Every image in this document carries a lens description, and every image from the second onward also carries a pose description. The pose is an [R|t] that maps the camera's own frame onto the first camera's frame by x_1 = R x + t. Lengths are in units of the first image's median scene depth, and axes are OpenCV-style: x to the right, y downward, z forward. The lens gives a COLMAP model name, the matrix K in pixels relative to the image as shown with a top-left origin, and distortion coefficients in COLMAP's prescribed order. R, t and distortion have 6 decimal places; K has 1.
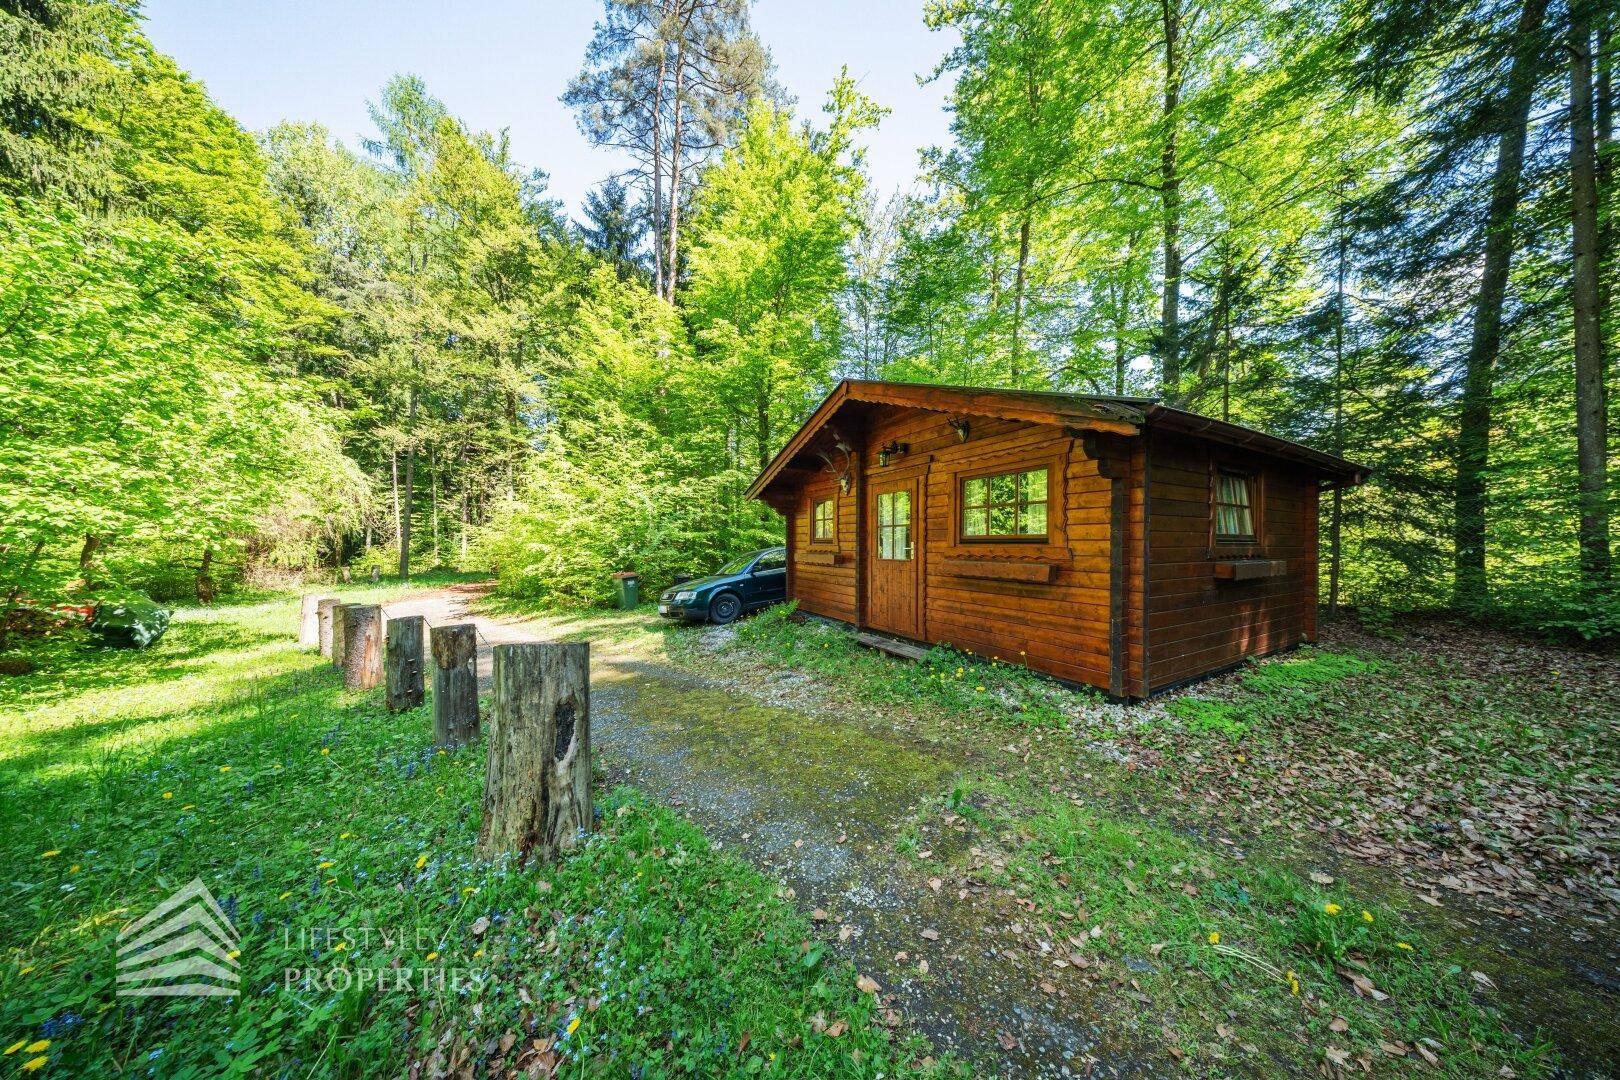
lens RADIAL K [[475.2, 0, 808.7], [0, 475.2, 542.9], [0, 0, 1]] dist [0.021364, -0.007336]
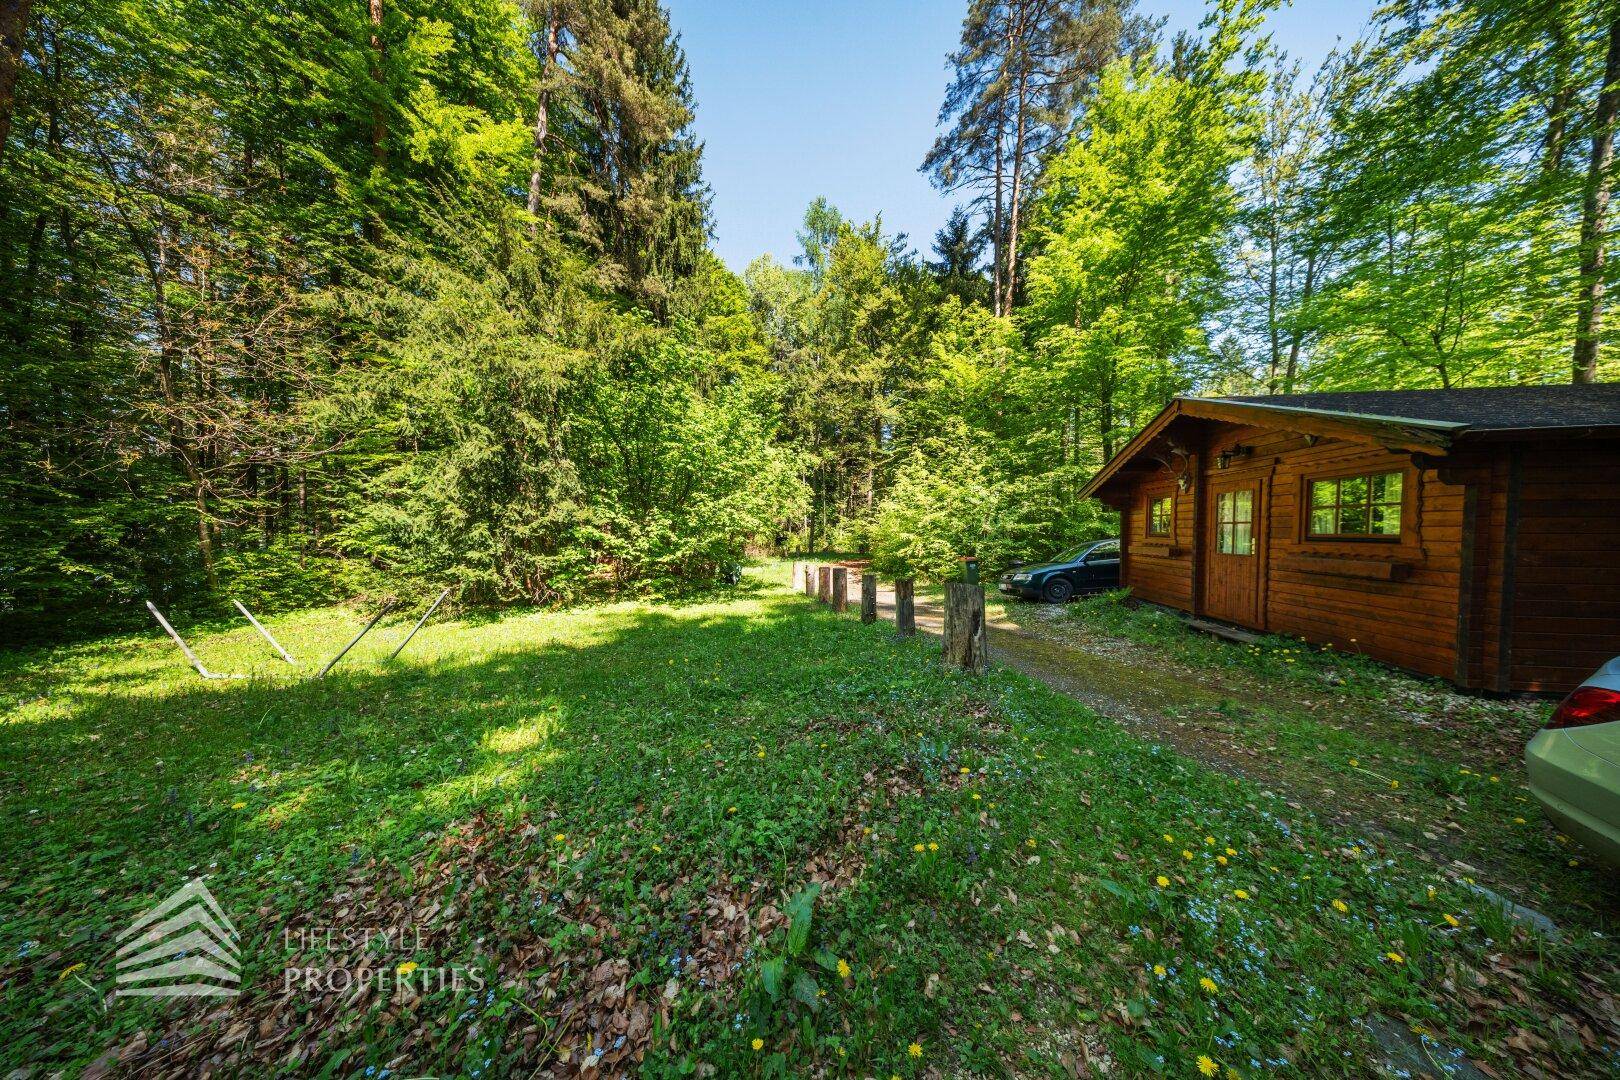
lens RADIAL K [[475.2, 0, 808.7], [0, 475.2, 542.9], [0, 0, 1]] dist [0.021364, -0.007336]
pose [[0.792596, 0.021642, -0.609363, 0.031410], [-0.005114, 0.999571, 0.028848, -0.006638], [0.609726, -0.019748, 0.792366, -0.181196]]
